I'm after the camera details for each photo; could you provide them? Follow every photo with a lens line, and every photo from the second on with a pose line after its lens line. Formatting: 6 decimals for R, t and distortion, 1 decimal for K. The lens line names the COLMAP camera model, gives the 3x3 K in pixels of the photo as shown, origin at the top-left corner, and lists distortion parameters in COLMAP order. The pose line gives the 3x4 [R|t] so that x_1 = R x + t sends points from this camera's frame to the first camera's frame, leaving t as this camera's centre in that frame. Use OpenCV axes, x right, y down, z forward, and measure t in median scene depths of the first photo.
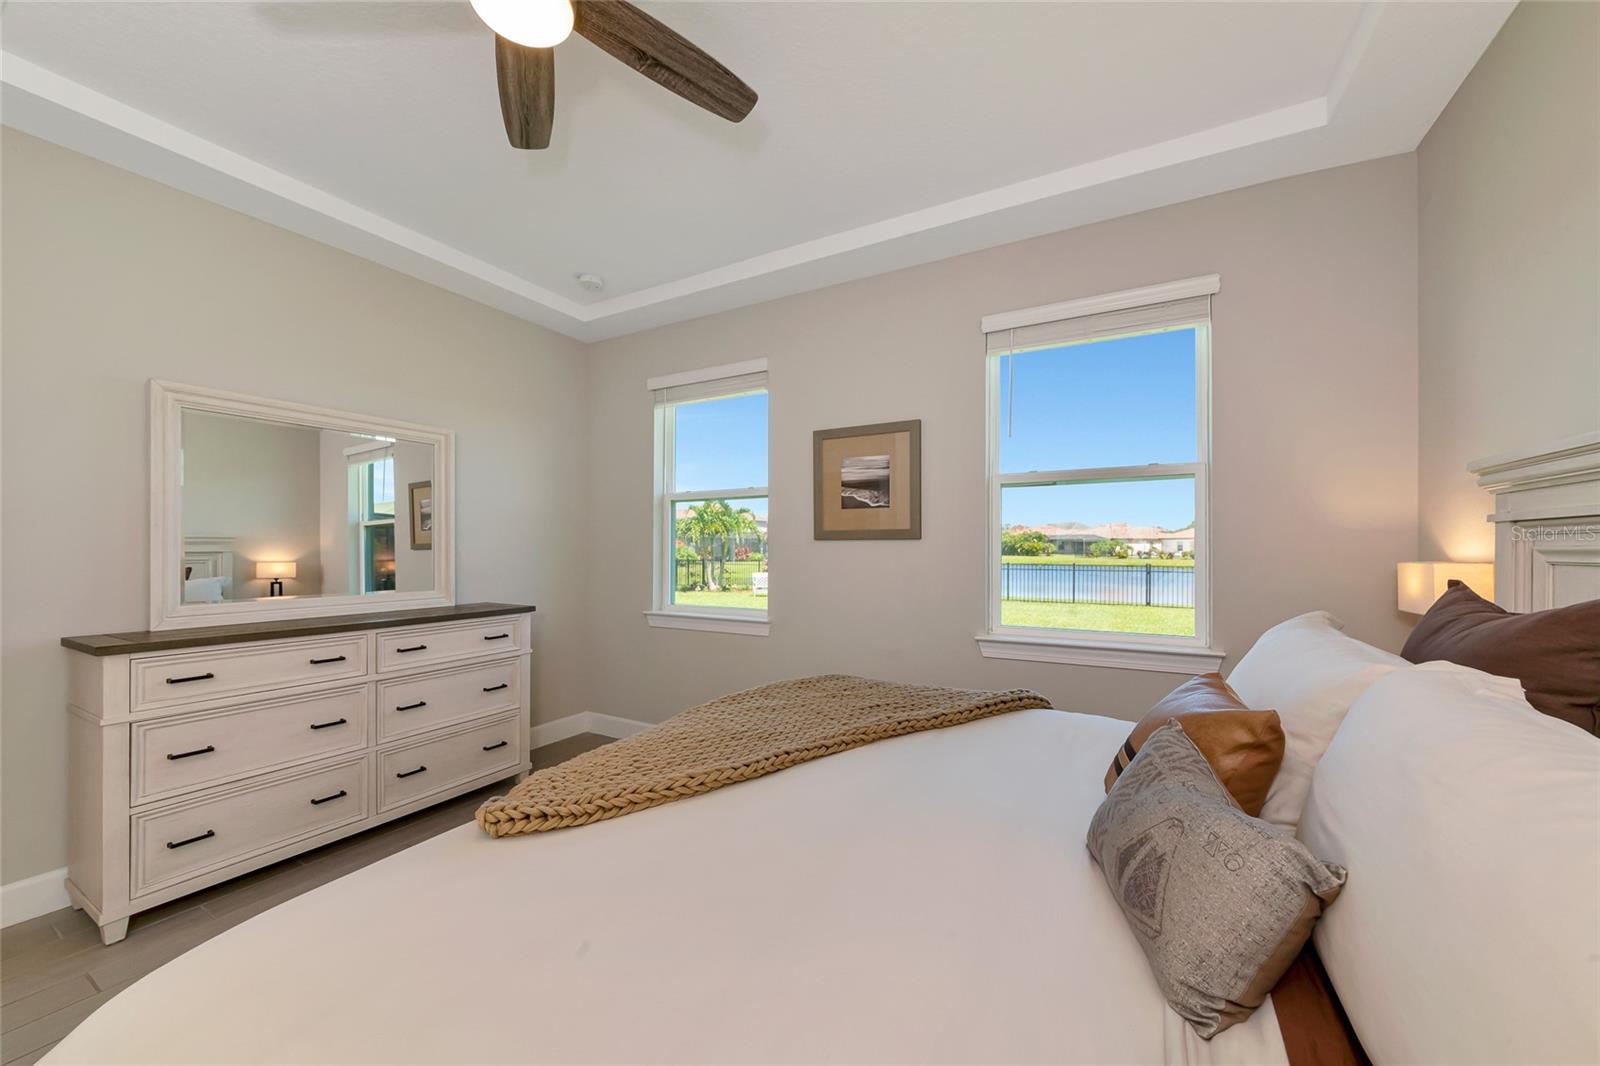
lens RADIAL K [[589.3, 0, 784.0], [0, 589.3, 546.0], [0, 0, 1]] dist [-0.000640, -0.000368]
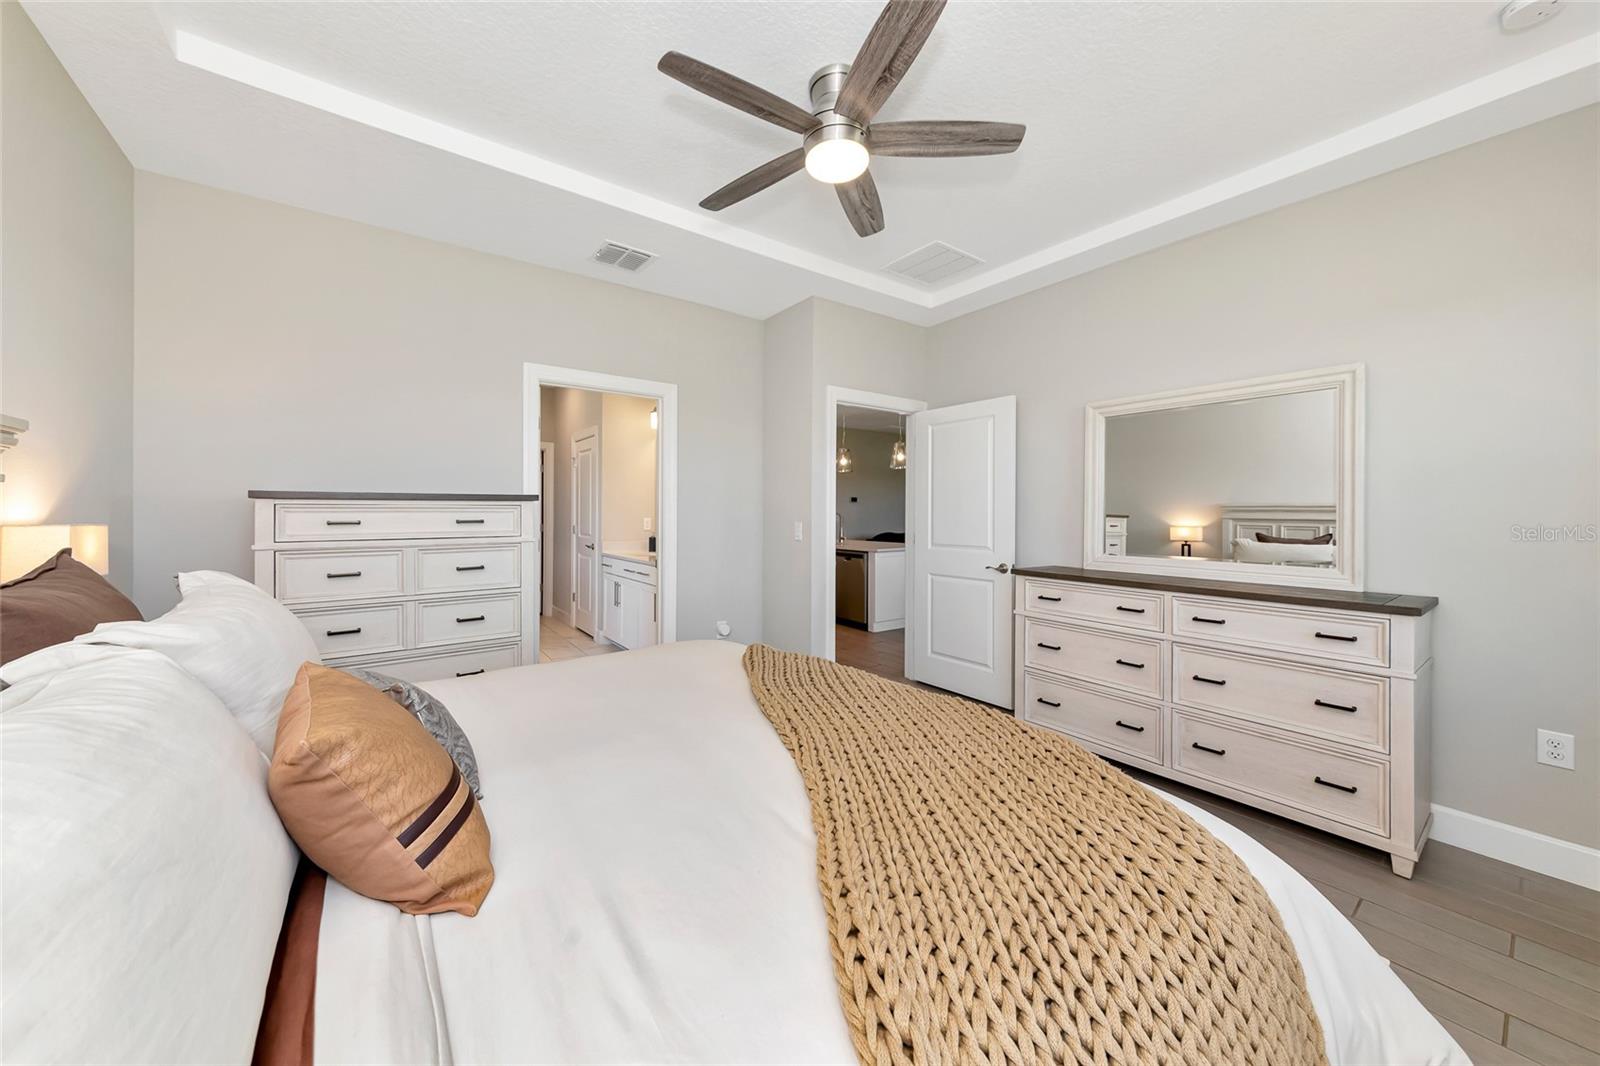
lens RADIAL K [[556.5, 0, 794.7], [0, 556.5, 512.6], [0, 0, 1]] dist [0.000377, -0.000045]
pose [[-0.382747, 0.004135, -0.923844, 0.479996], [0.001505, 0.999991, 0.003852, -0.007157], [0.923852, 0.000083, -0.382750, 0.743341]]
